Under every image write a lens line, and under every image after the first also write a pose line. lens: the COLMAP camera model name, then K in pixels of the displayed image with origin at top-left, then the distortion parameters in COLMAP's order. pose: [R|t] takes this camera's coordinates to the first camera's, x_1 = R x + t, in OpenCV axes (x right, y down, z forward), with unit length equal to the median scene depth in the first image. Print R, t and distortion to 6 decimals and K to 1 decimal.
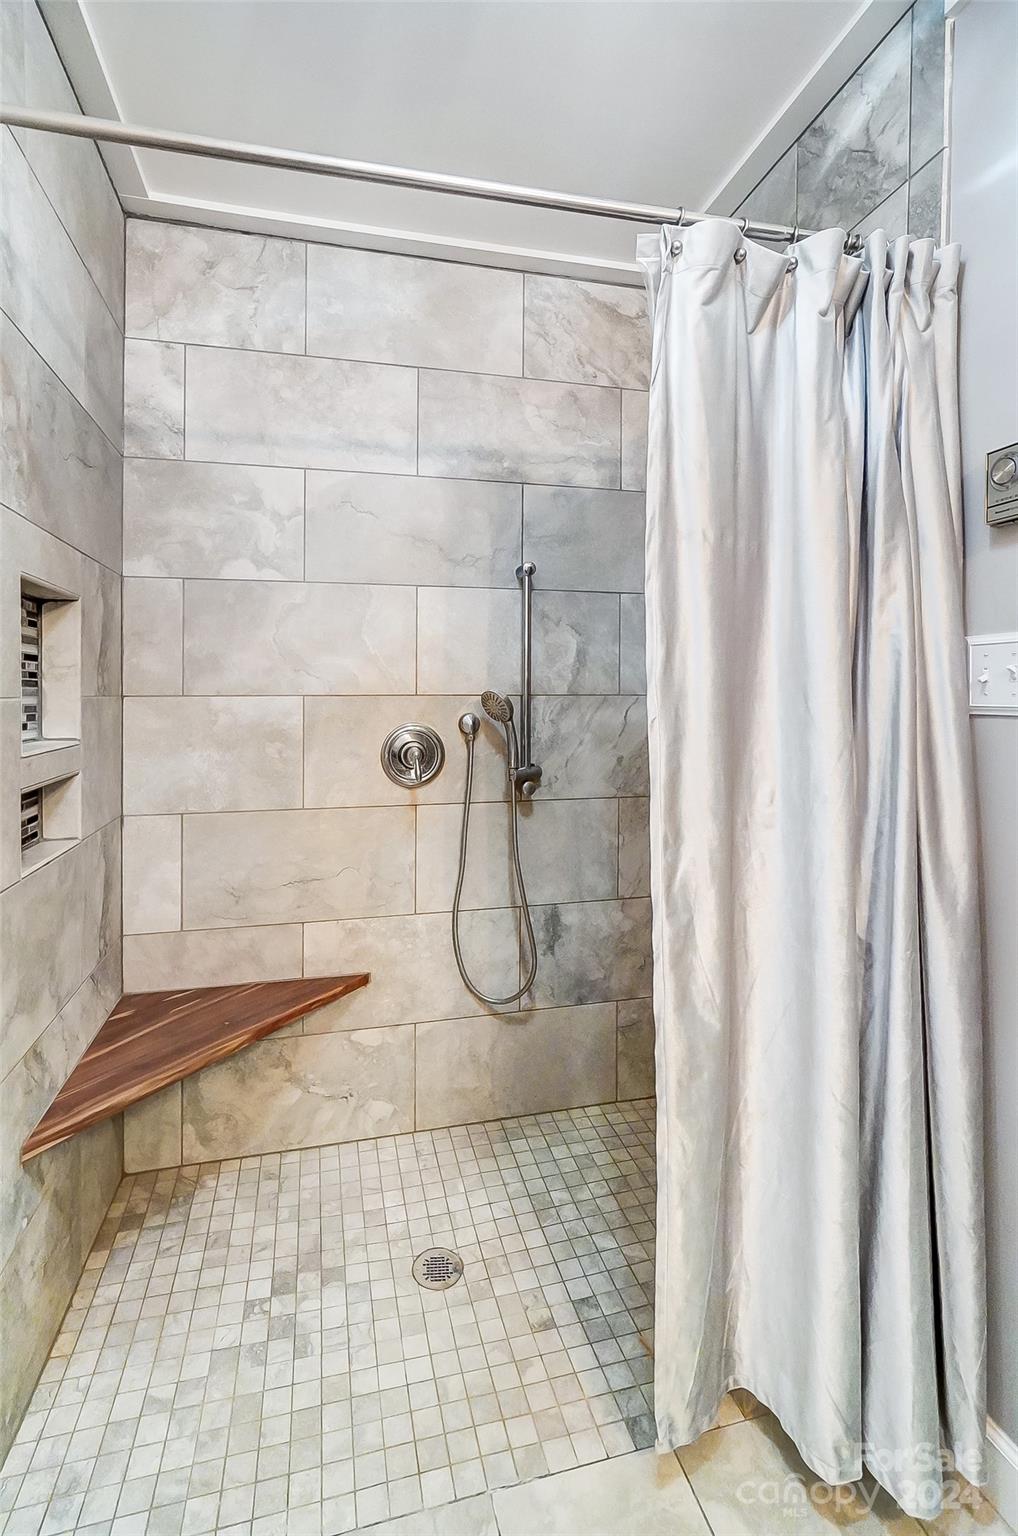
lens RADIAL K [[706.1, 0, 485.7], [0, 706.1, 694.5], [0, 0, 1]] dist [-0.019352, 0.014936]
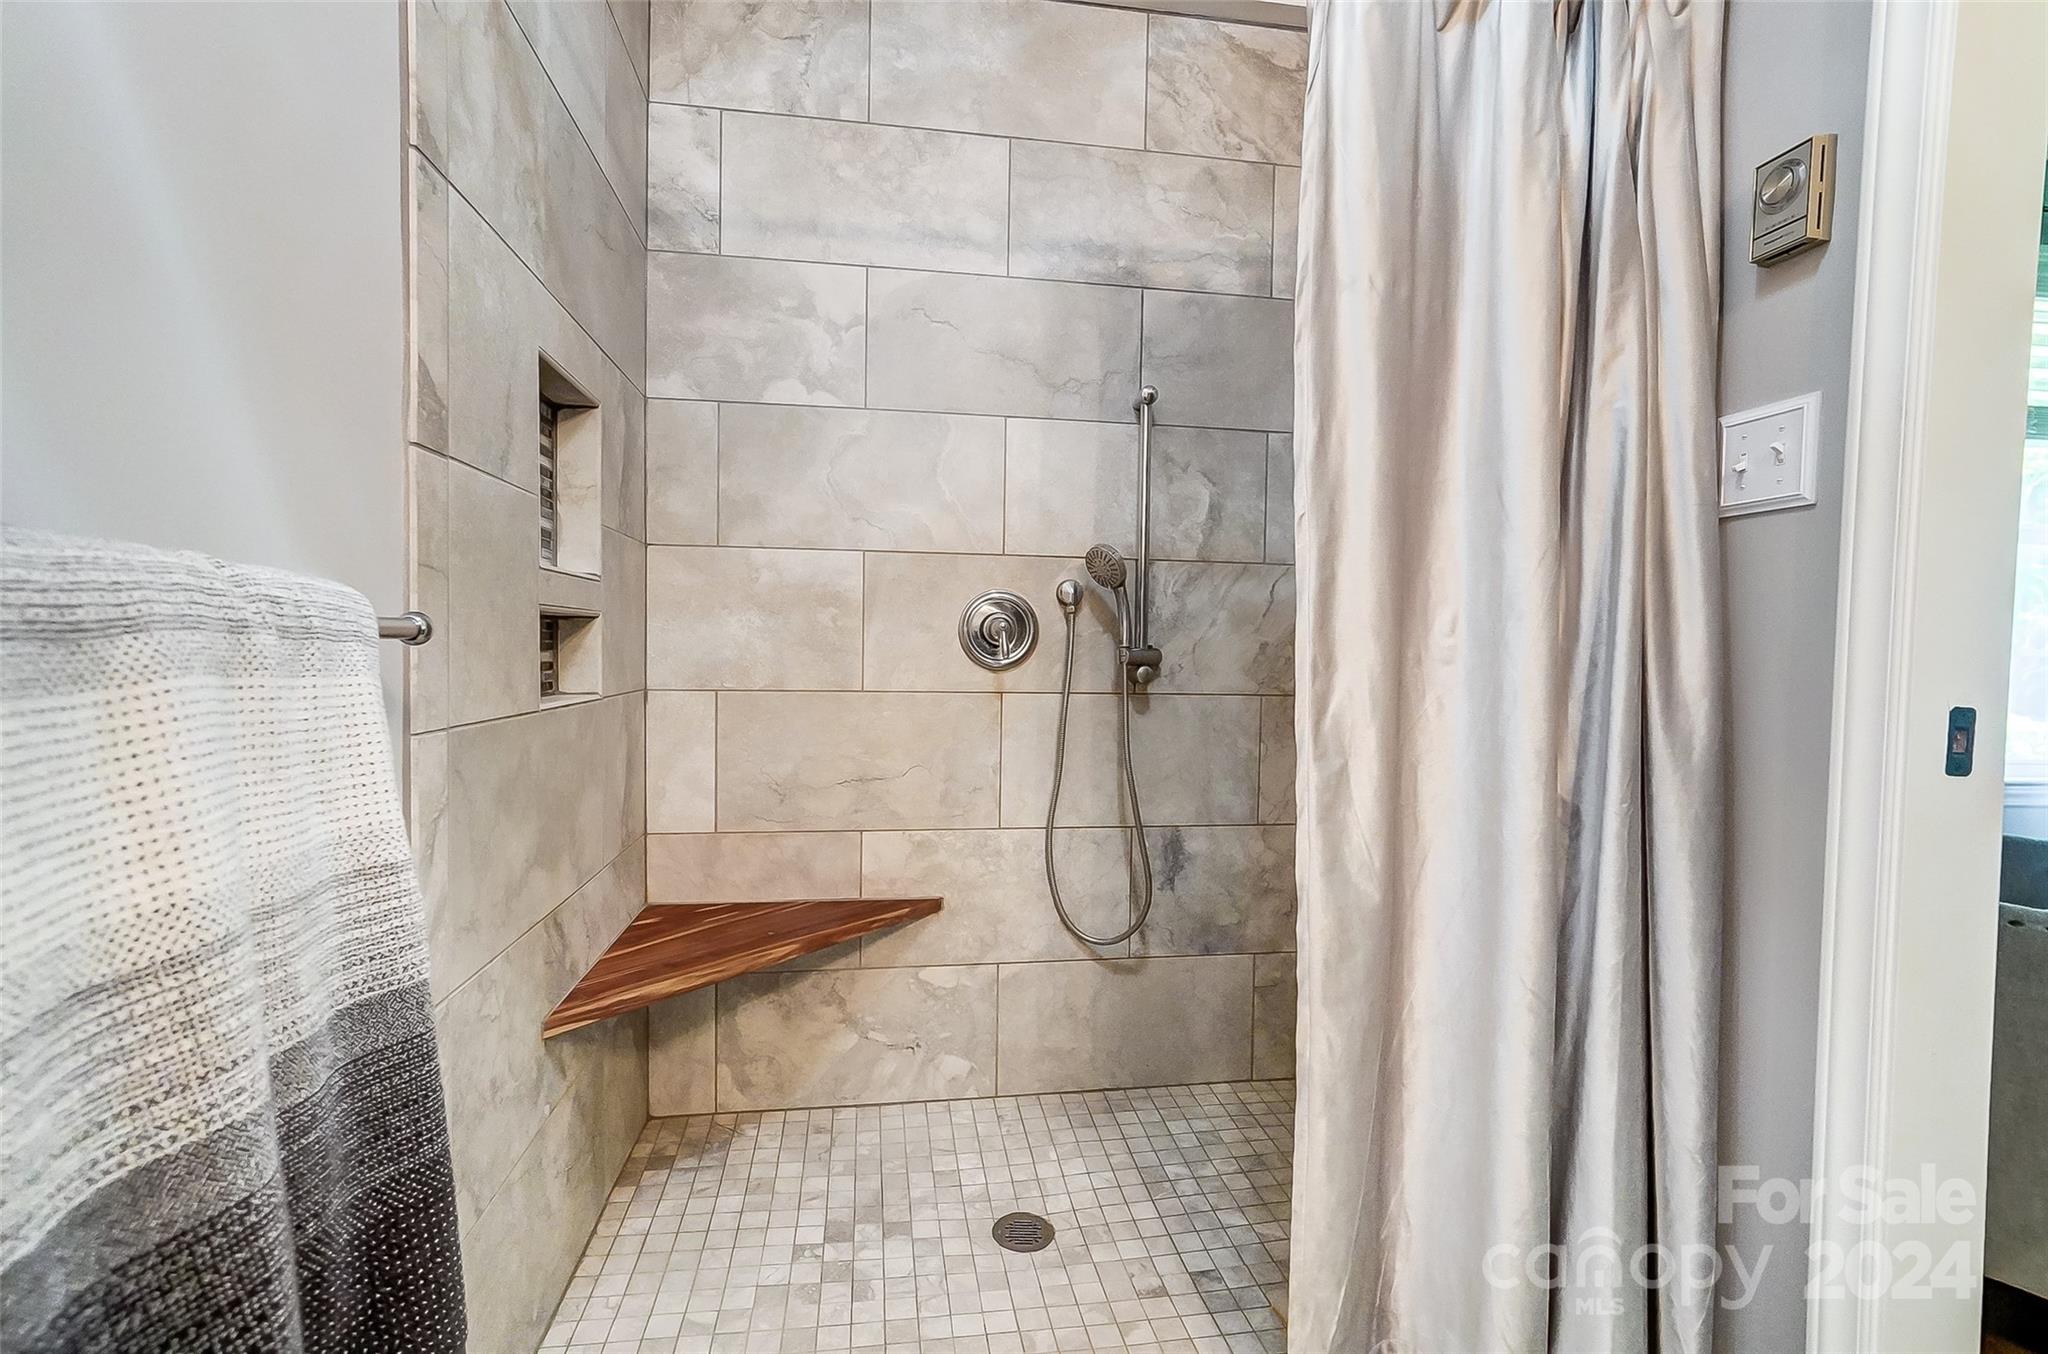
lens RADIAL K [[941.5, 0, 1021.5], [0, 941.5, 702.2], [0, 0, 1]] dist [-0.019352, 0.014936]
pose [[0.997218, 0.012889, -0.073419, 0.001484], [-0.010818, 0.999534, 0.028539, 0.154951], [0.073752, -0.027665, 0.996893, -0.063755]]
